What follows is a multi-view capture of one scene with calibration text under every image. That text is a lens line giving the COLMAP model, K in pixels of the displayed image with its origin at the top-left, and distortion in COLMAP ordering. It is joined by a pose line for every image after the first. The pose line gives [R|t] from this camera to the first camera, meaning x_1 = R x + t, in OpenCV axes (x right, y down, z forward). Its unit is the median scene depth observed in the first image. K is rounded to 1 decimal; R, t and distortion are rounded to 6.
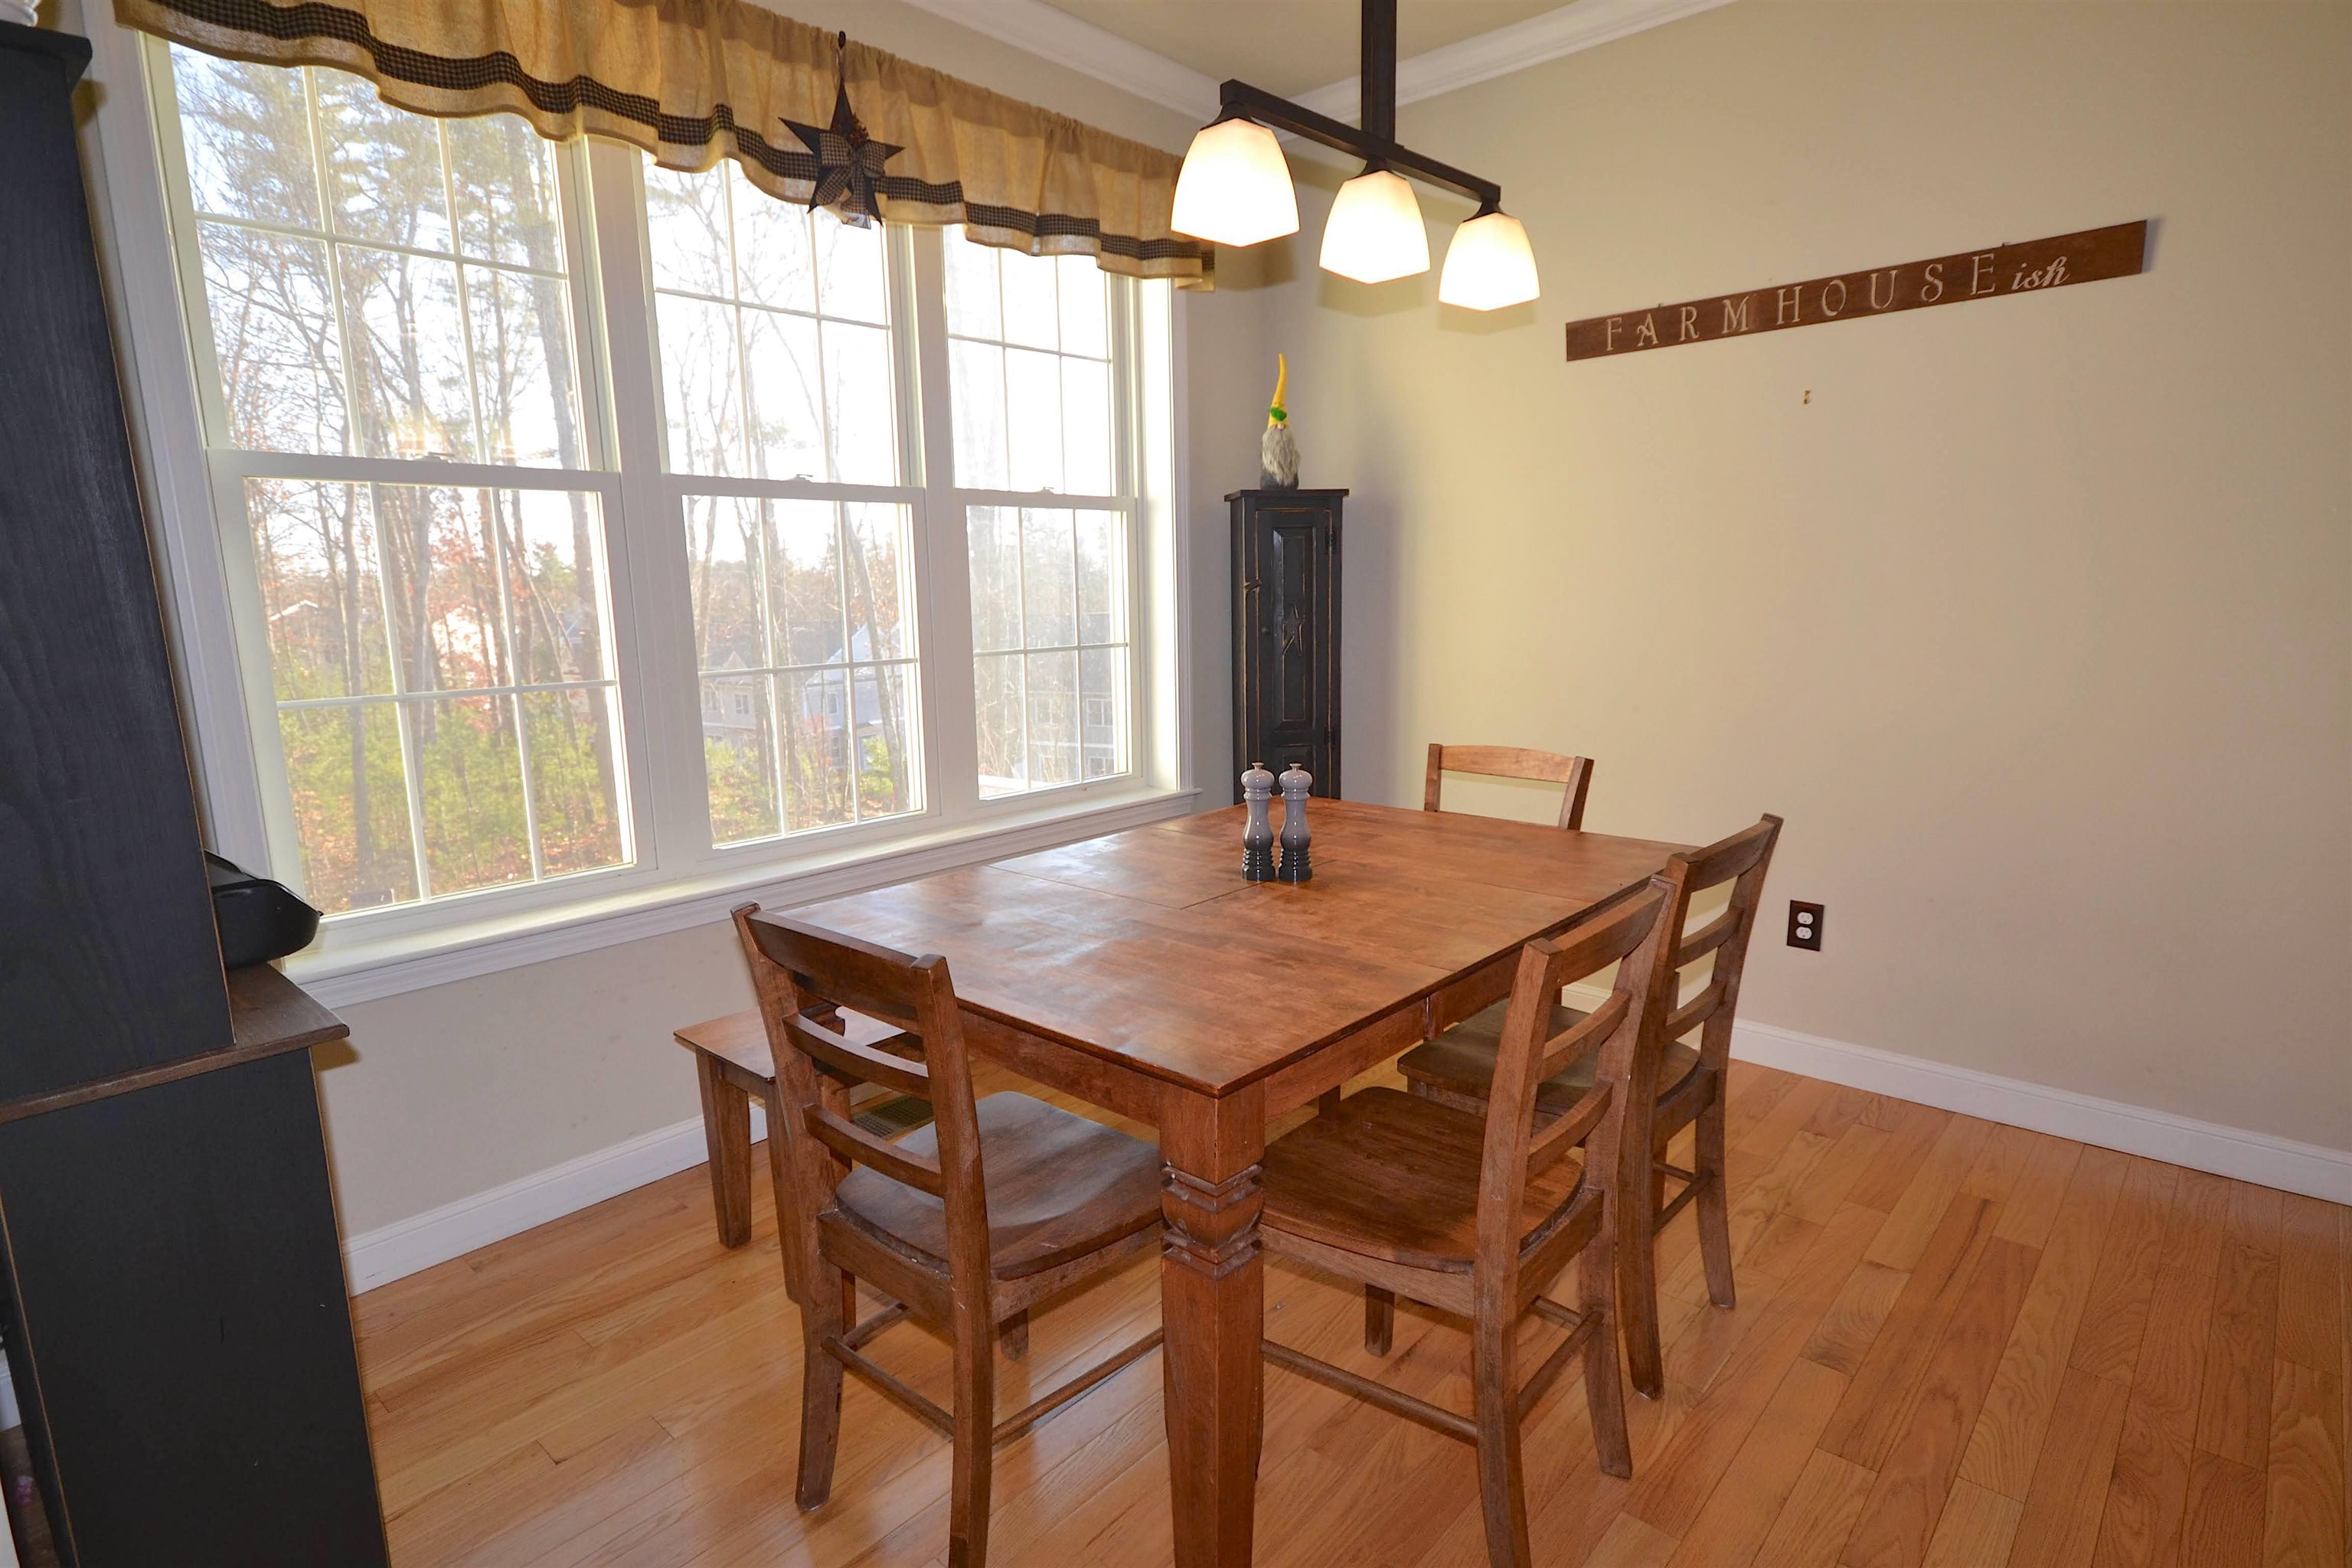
lens RADIAL K [[1206.5, 0, 1164.1], [0, 1206.5, 798.9], [0, 0, 1]] dist [0.007201, -0.000840]
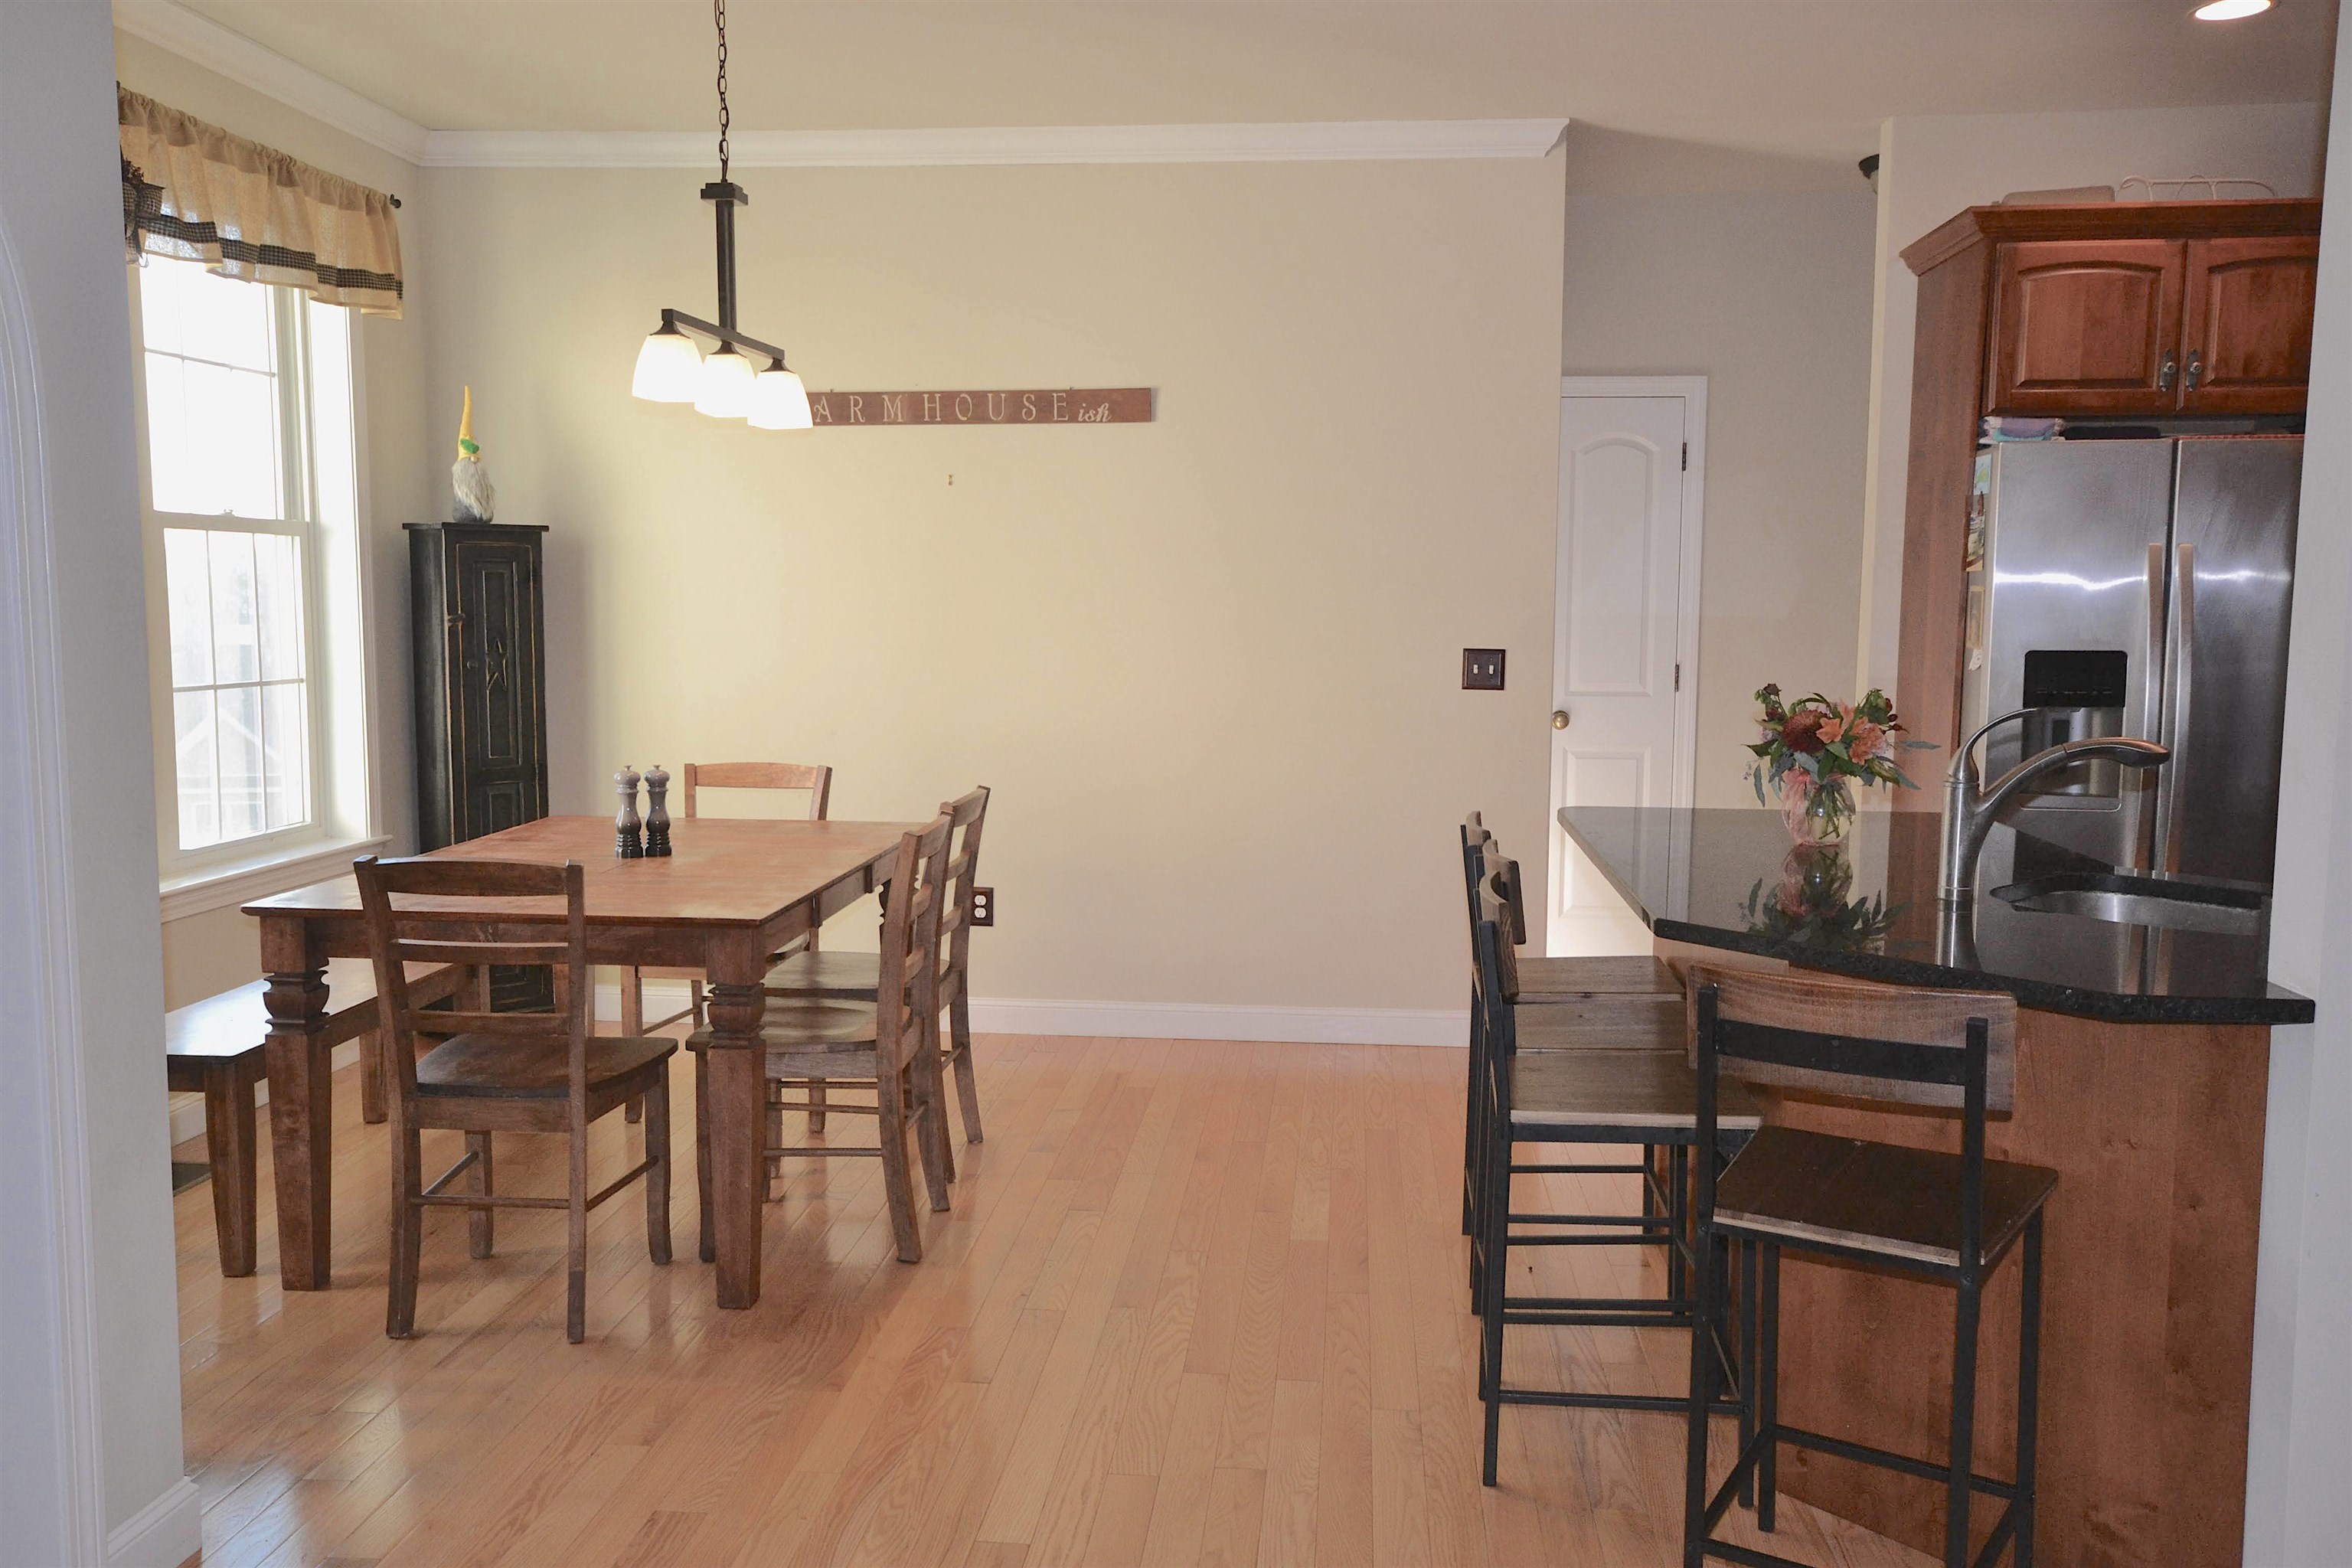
lens RADIAL K [[1964.0, 0, 1169.1], [0, 1964.0, 793.6], [0, 0, 1]] dist [0.041243, 0.004116]
pose [[0.794880, -0.039776, 0.605461, -0.534371], [0.087991, 0.994858, -0.050161, 0.113922], [-0.600353, 0.093147, 0.794292, -0.723761]]
